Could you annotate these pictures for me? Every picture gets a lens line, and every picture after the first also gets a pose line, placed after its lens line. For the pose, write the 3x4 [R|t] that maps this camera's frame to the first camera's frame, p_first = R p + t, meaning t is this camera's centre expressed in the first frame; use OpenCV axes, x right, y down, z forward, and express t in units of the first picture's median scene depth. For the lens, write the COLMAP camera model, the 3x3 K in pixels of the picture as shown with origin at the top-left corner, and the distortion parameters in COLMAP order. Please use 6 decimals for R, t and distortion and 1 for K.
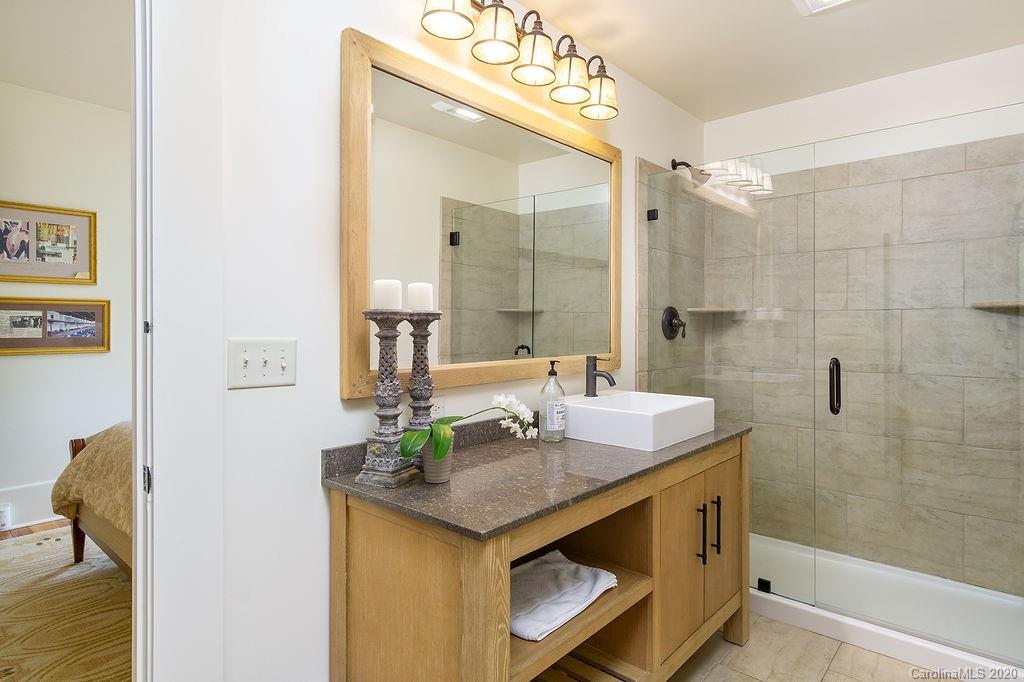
lens RADIAL K [[543.0, 0, 513.0], [0, 543.0, 339.4], [0, 0, 1]] dist [0.001973, 0.014026]
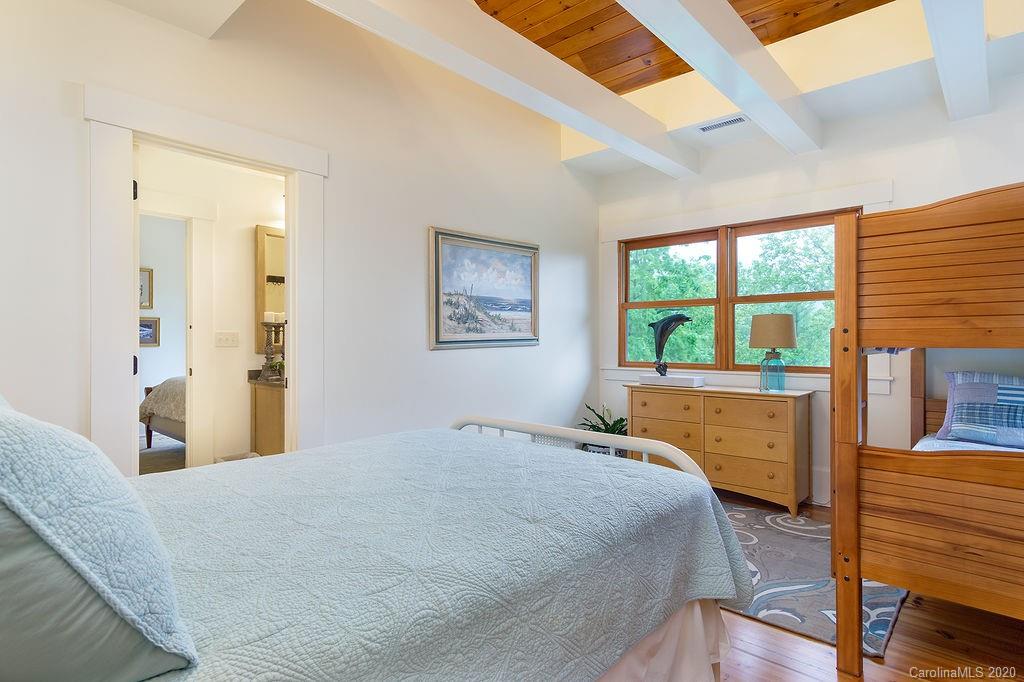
lens RADIAL K [[543.0, 0, 513.0], [0, 543.0, 339.4], [0, 0, 1]] dist [0.001973, 0.014026]
pose [[0.999794, -0.005567, -0.019517, 0.685442], [0.005171, 0.999781, -0.020261, 0.063285], [0.019625, 0.020156, 0.999604, -1.149543]]
